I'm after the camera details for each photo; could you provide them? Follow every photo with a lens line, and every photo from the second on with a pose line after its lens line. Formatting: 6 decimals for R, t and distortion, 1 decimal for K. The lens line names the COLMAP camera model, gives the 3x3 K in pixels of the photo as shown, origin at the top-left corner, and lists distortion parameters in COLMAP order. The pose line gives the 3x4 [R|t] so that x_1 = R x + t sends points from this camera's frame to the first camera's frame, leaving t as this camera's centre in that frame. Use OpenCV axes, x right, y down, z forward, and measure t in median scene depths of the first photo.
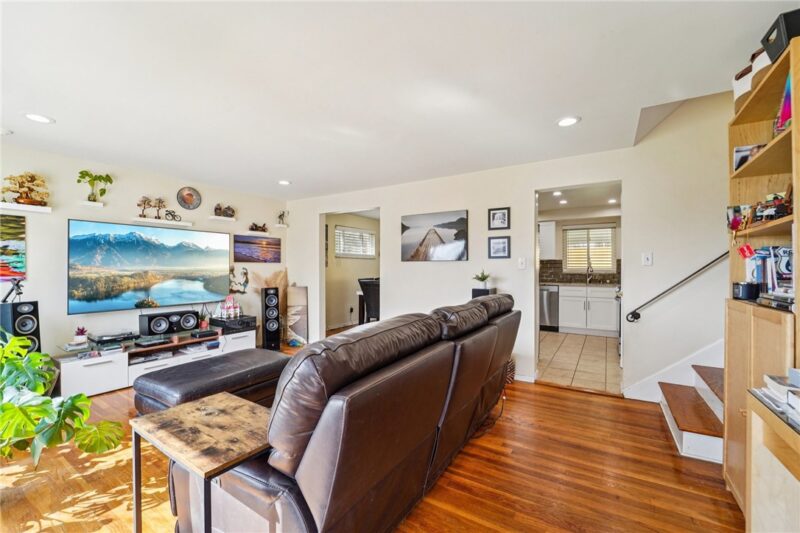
lens RADIAL K [[328.7, 0, 399.4], [0, 328.7, 268.8], [0, 0, 1]] dist [-0.009567, -0.001697]
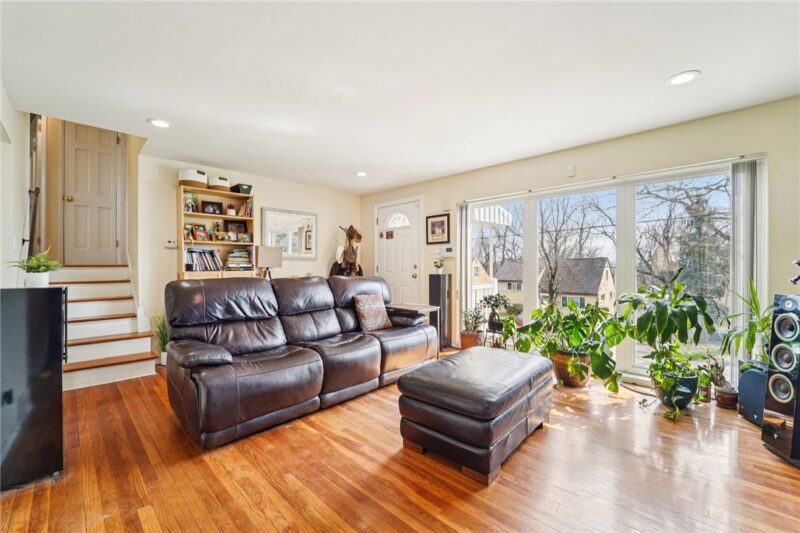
lens RADIAL K [[328.7, 0, 401.8], [0, 328.7, 266.9], [0, 0, 1]] dist [-0.009567, -0.001697]
pose [[-0.977830, 0.000243, 0.209401, -0.358948], [0.000318, 1.000000, 0.000325, 0.029983], [-0.209400, 0.000384, -0.977830, 1.295480]]
